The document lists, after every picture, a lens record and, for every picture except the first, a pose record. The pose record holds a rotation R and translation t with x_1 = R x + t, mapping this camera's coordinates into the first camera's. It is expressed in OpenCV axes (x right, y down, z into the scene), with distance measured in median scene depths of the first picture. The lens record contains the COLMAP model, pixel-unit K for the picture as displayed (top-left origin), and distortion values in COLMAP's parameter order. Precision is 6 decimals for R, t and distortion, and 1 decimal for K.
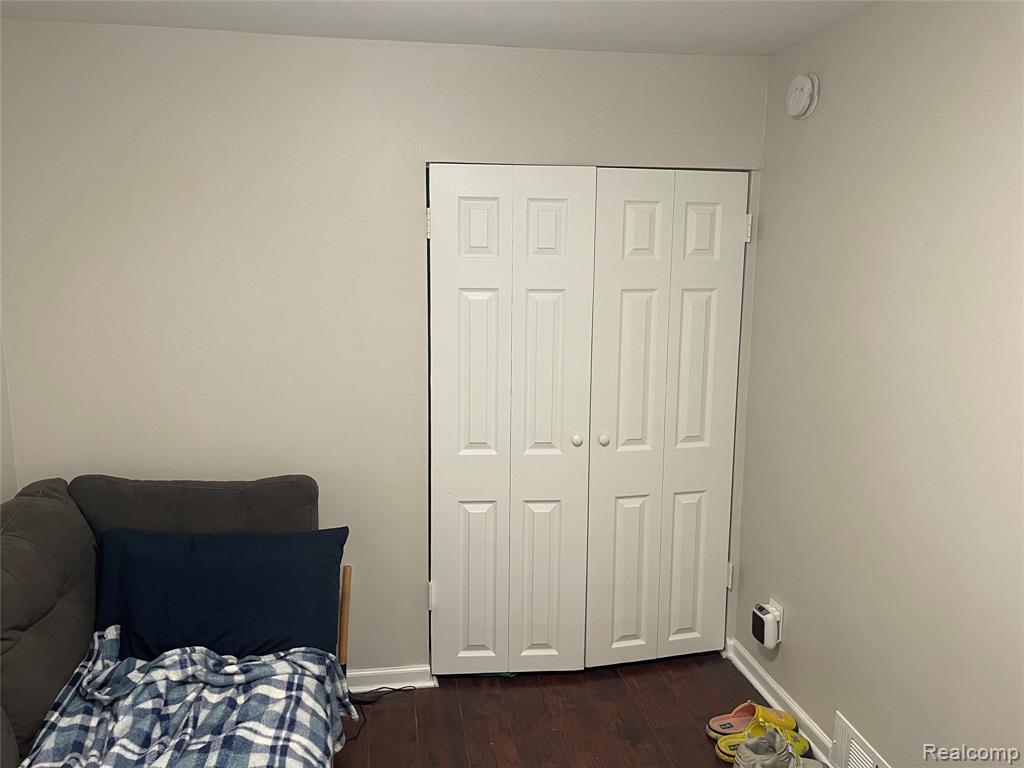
lens RADIAL K [[769.9, 0, 514.6], [0, 769.9, 375.3], [0, 0, 1]] dist [0.061383, -0.080745]
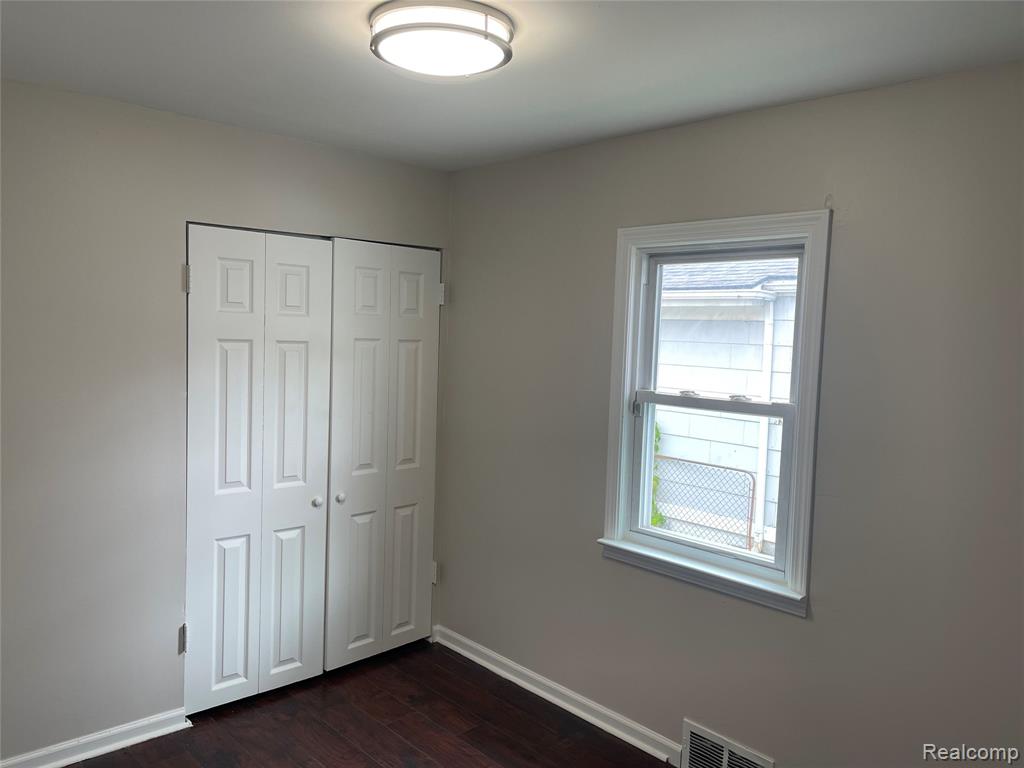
lens RADIAL K [[769.9, 0, 504.5], [0, 769.9, 381.6], [0, 0, 1]] dist [0.061383, -0.080745]
pose [[0.817107, -0.019837, 0.576145, -0.350033], [0.049597, 0.998121, -0.035974, 0.007133], [-0.574349, 0.057970, 0.816556, -0.098469]]
